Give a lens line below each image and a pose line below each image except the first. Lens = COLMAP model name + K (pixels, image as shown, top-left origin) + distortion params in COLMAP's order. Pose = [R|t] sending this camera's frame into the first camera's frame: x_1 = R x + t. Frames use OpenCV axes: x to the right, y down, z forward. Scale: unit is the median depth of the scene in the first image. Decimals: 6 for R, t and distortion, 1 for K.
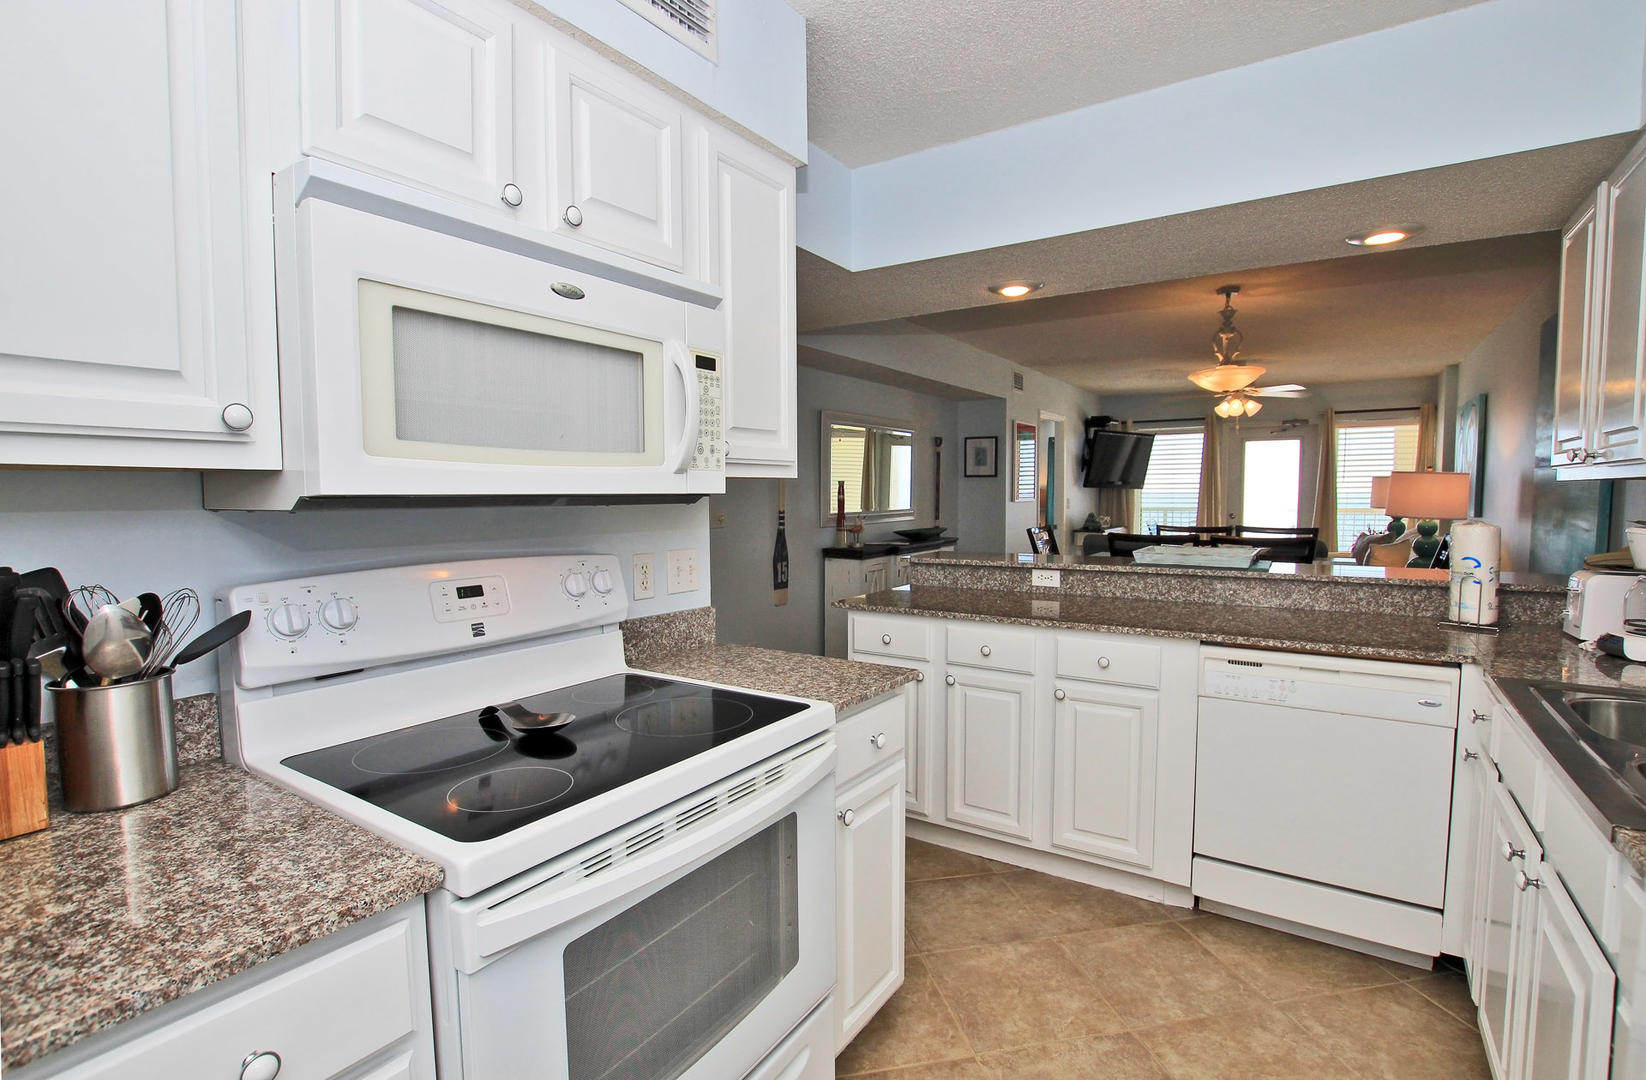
lens RADIAL K [[778.7, 0, 823.0], [0, 778.7, 540.0], [0, 0, 1]] dist [-0.025698, -0.000171]
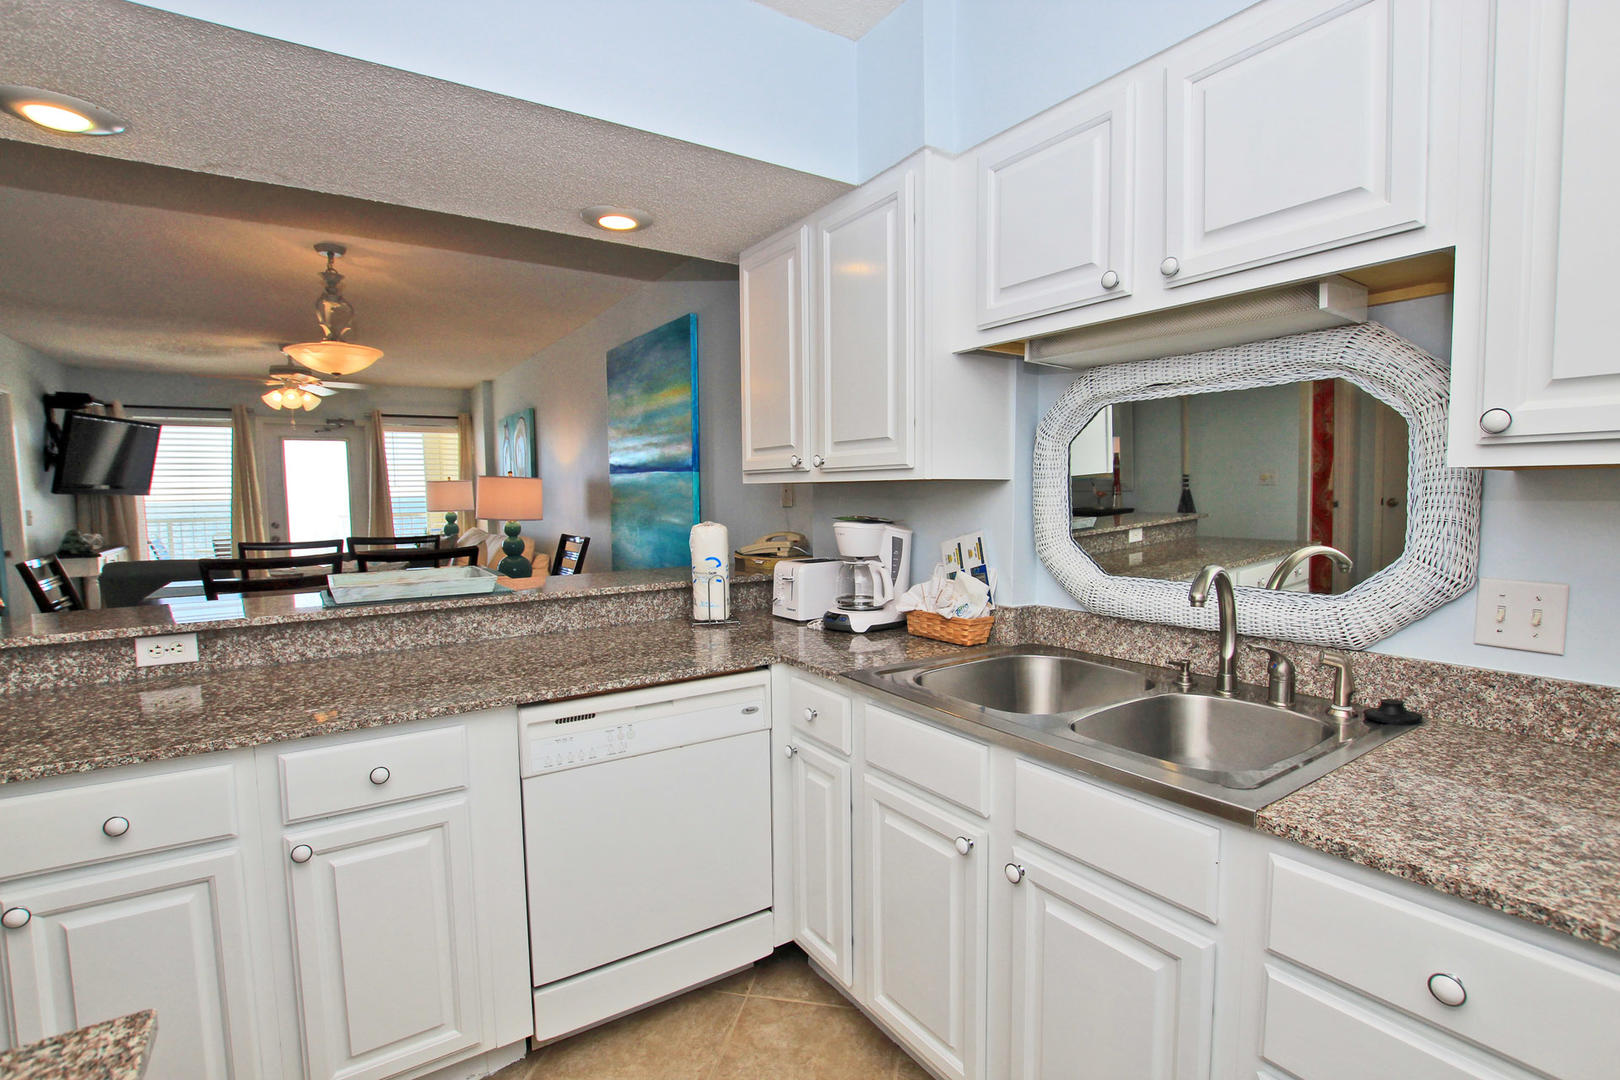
lens RADIAL K [[759.7, 0, 837.0], [0, 759.7, 547.6], [0, 0, 1]] dist [-0.023584, 0.000521]
pose [[0.379060, -0.070099, 0.922713, -0.020706], [0.064924, 0.996684, 0.049047, -0.014879], [-0.923092, 0.041314, 0.382354, 0.220260]]
